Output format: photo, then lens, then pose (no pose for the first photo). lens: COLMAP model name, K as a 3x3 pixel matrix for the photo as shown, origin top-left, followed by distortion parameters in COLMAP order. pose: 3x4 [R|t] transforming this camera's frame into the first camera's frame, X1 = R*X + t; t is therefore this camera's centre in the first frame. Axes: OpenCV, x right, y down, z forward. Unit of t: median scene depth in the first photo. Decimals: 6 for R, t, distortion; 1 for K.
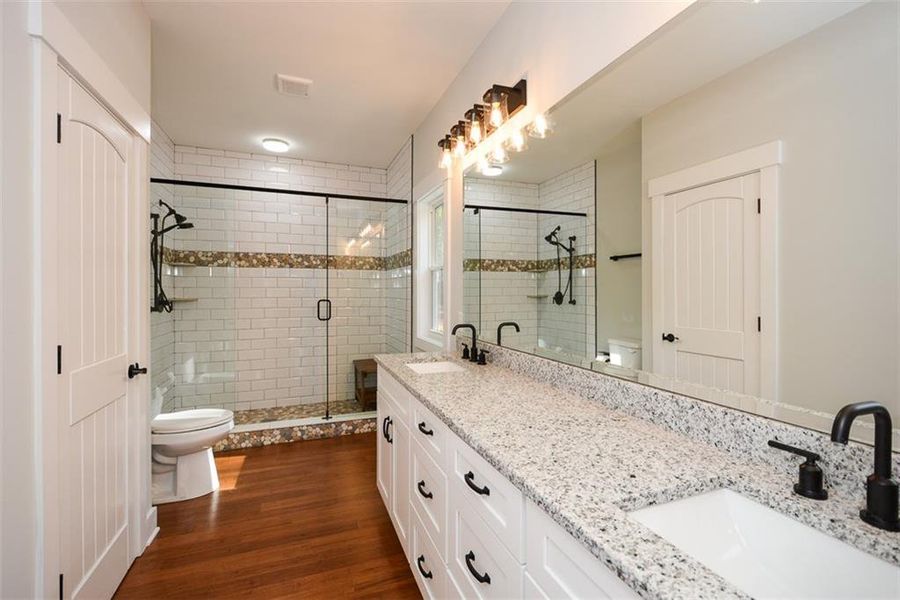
lens RADIAL K [[400.1, 0, 452.1], [0, 400.1, 294.5], [0, 0, 1]] dist [-0.000214, -0.003462]
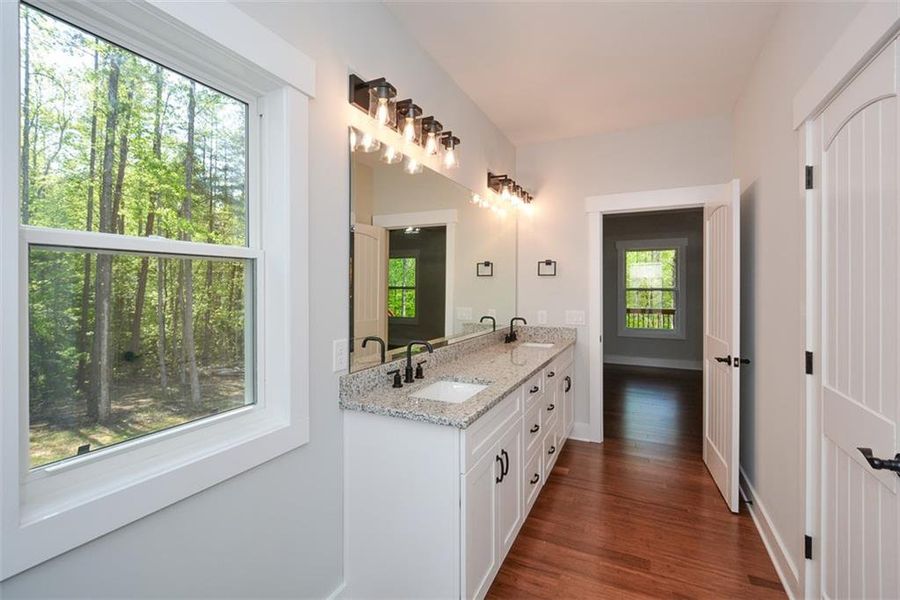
lens RADIAL K [[400.1, 0, 450.7], [0, 400.1, 297.7], [0, 0, 1]] dist [-0.000214, -0.003462]
pose [[-0.694933, -0.005369, 0.719055, -0.819624], [-0.000563, 0.999976, 0.006923, -0.034189], [-0.719075, 0.004406, -0.694919, 1.973300]]
